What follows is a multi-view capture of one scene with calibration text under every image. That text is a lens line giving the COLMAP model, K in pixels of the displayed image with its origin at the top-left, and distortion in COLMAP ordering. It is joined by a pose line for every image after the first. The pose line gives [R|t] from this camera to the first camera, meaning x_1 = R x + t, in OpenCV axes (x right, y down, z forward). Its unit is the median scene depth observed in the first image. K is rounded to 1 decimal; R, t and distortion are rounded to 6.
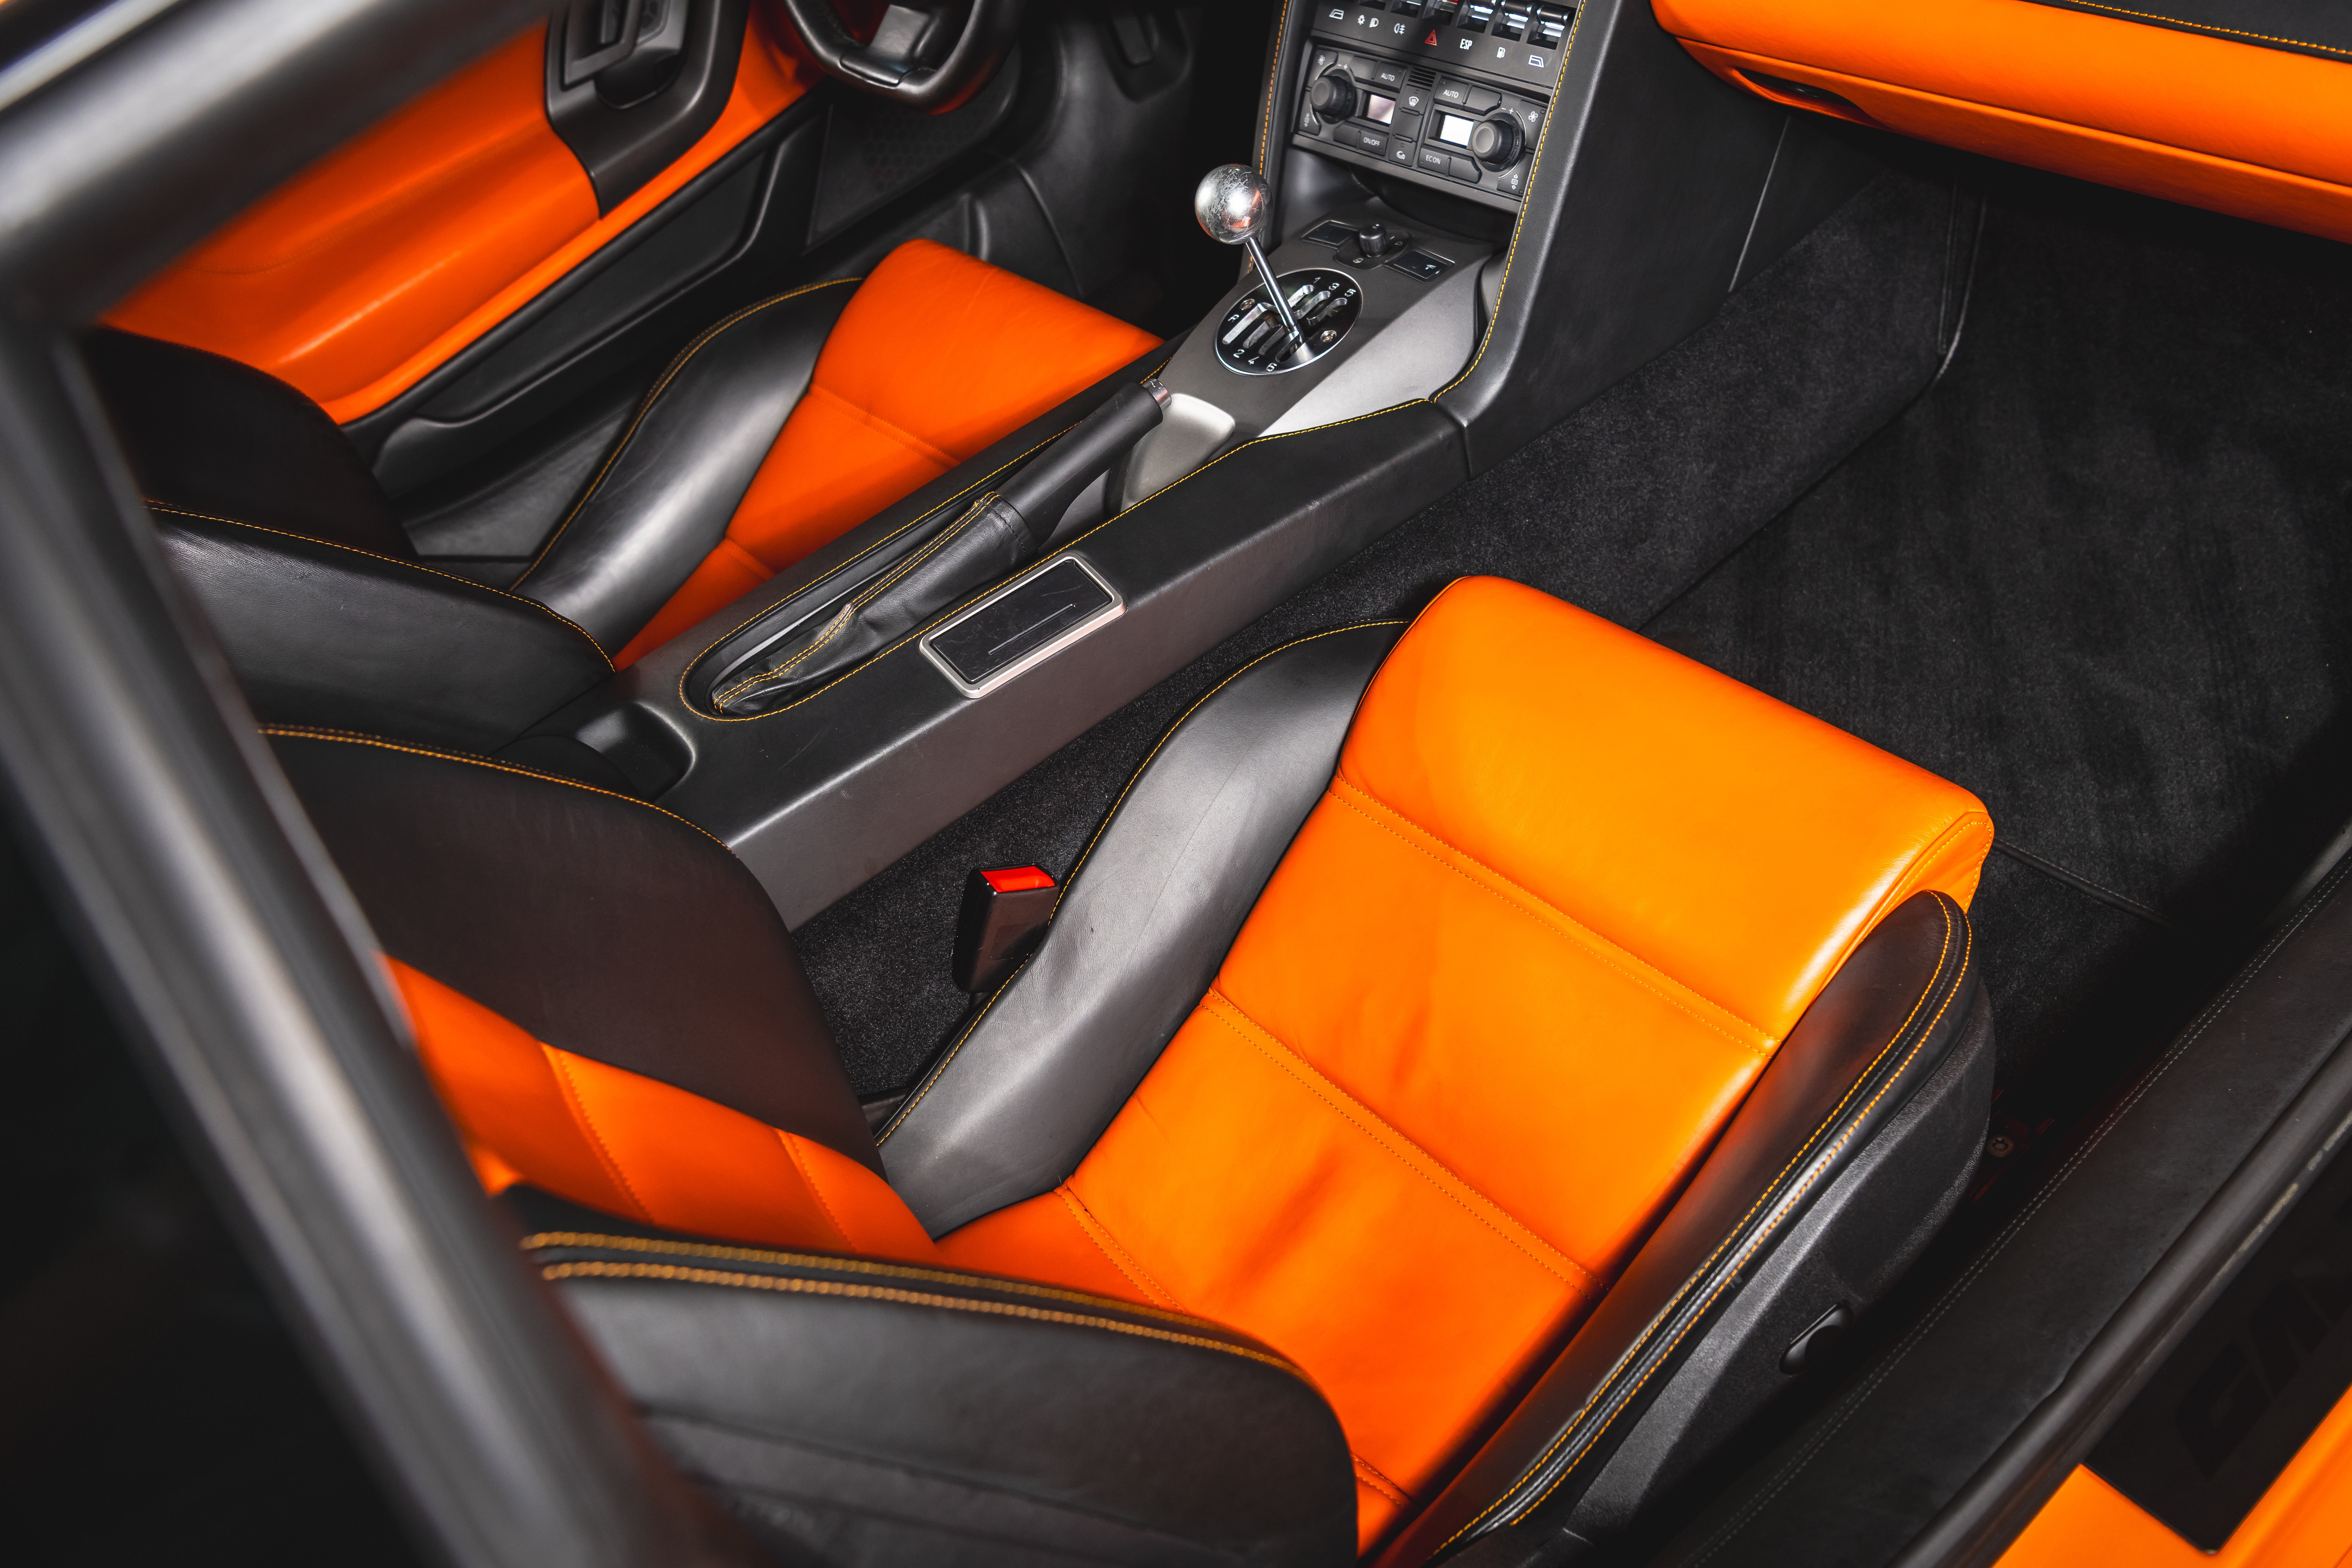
lens RADIAL K [[1918.8, 0, 1250.8], [0, 1918.8, 680.3], [0, 0, 1]] dist [0.001550, -0.000773]
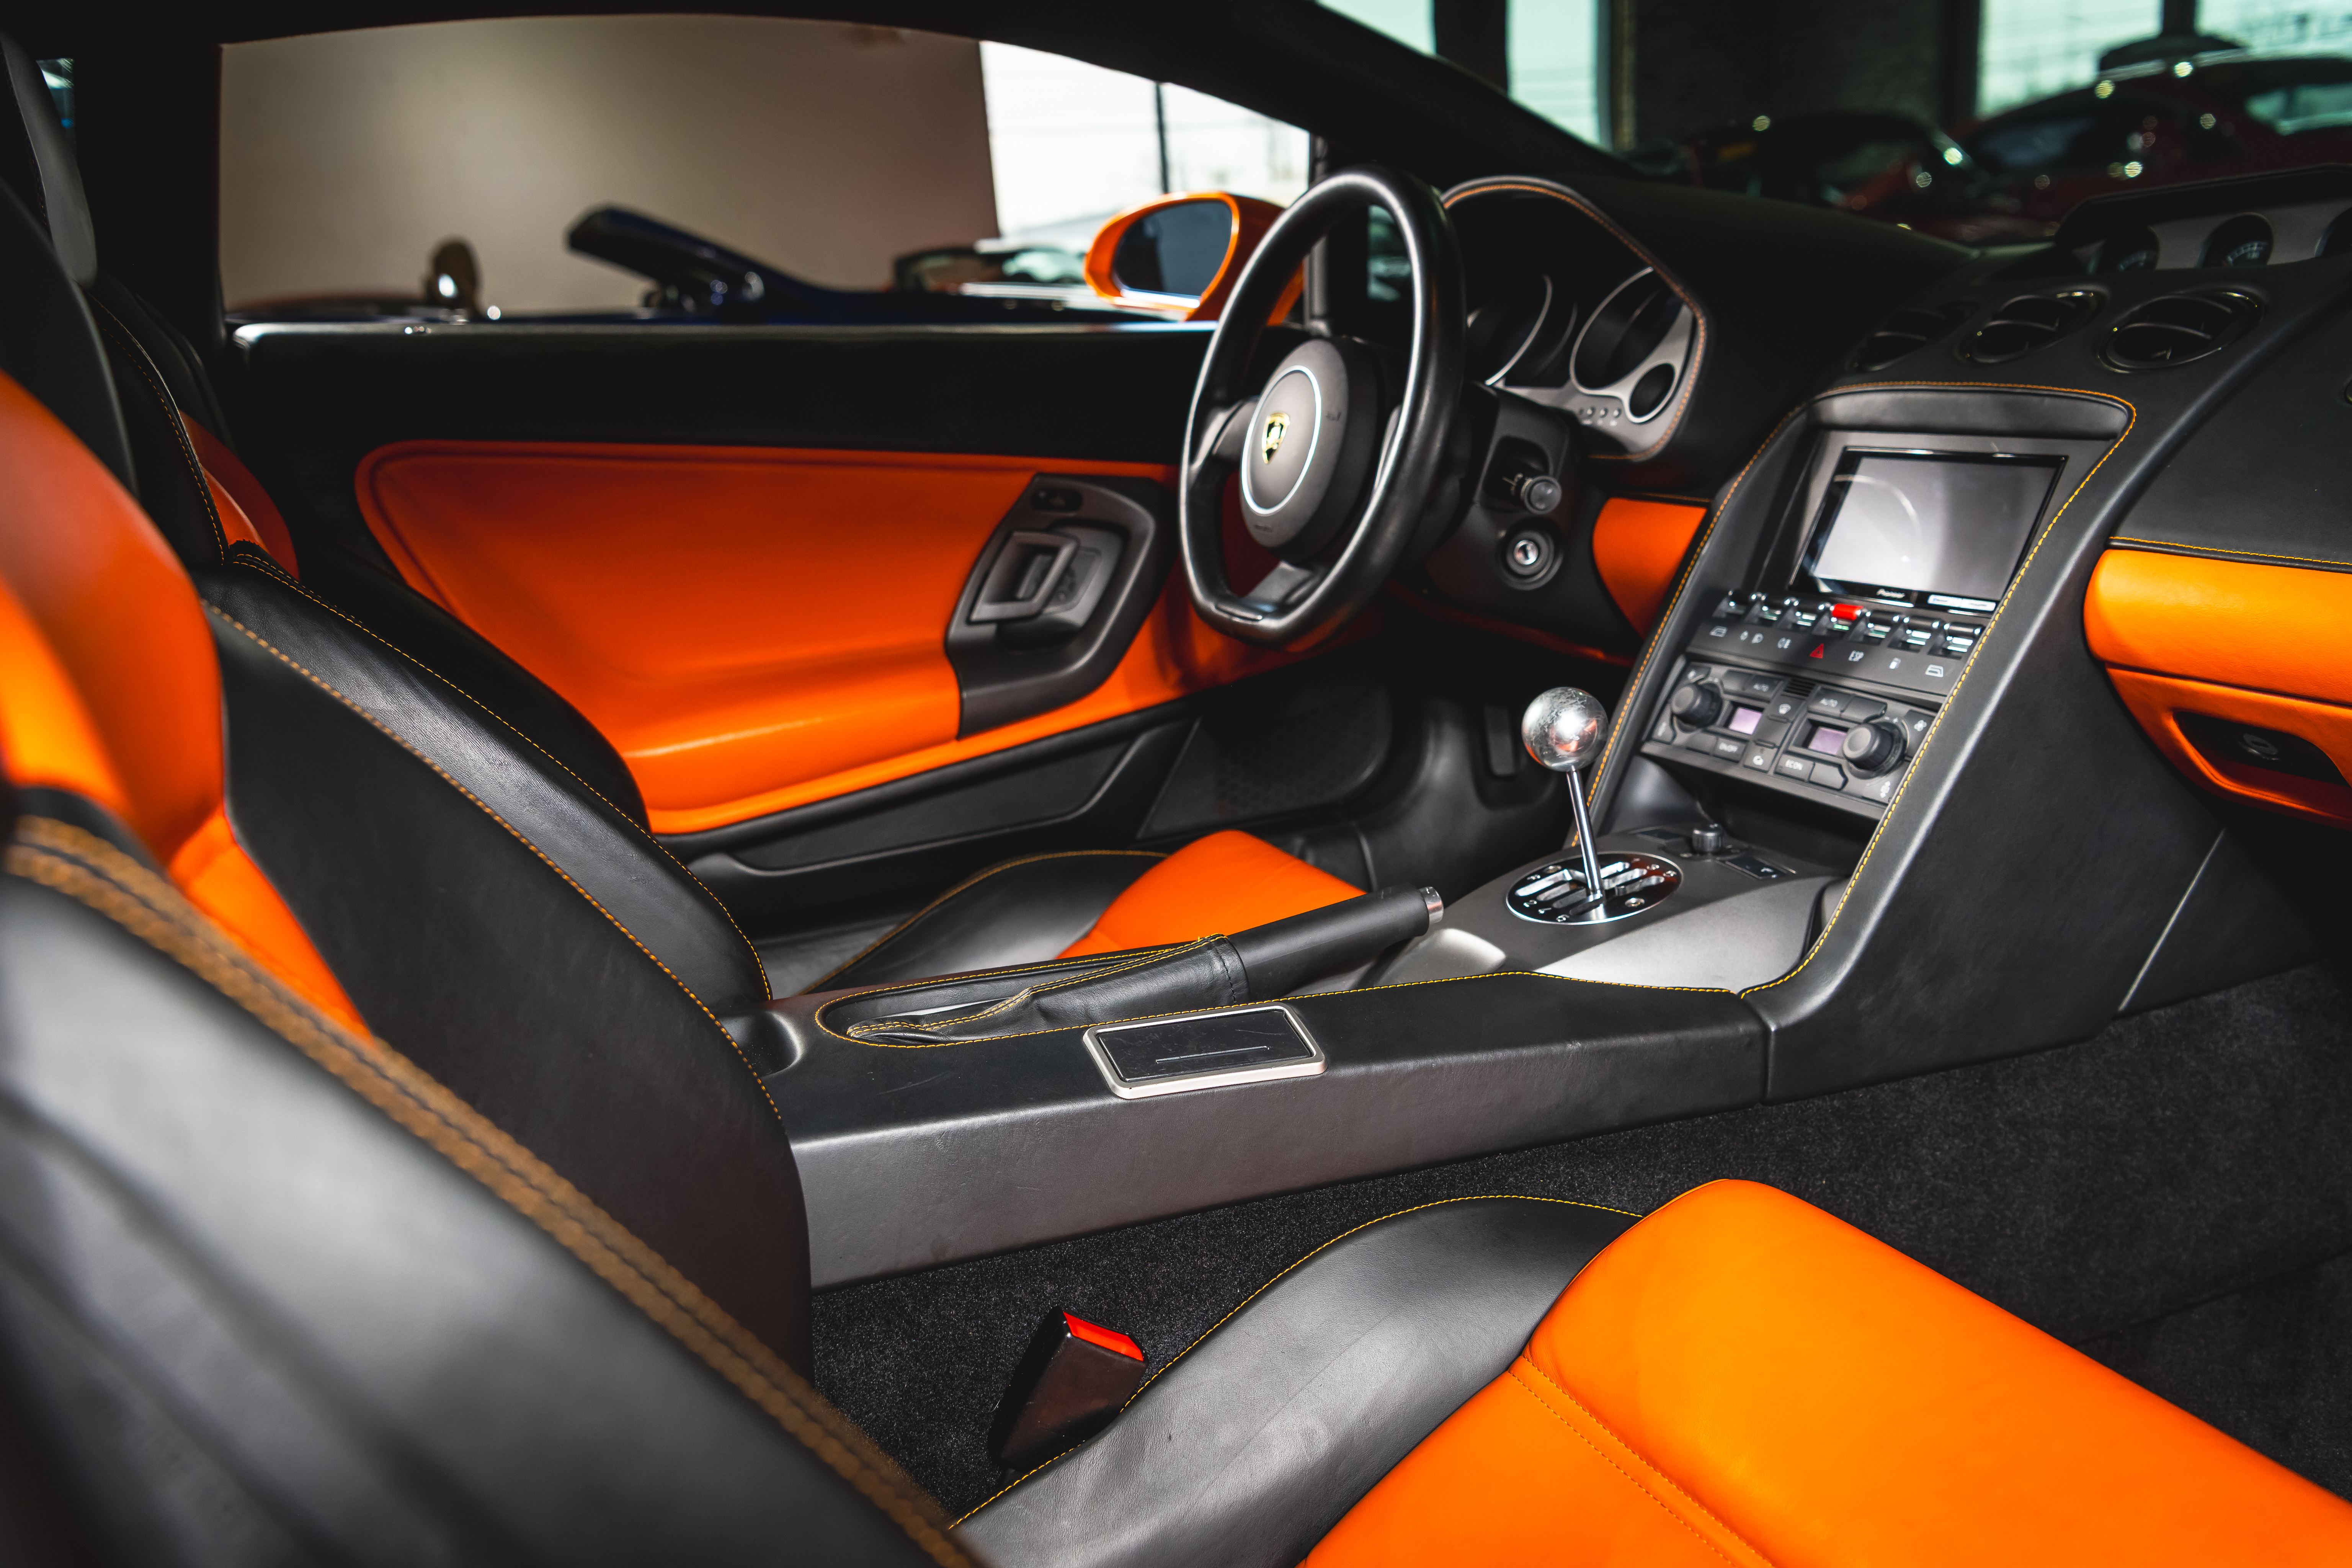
lens RADIAL K [[1842.9, 0, 1176.0], [0, 1842.9, 784.0], [0, 0, 1]] dist [0.025134, -0.006384]
pose [[0.940733, 0.235406, -0.244141, 0.036146], [-0.310079, 0.888597, -0.338003, 0.125726], [0.137375, 0.393674, 0.908927, 0.170881]]
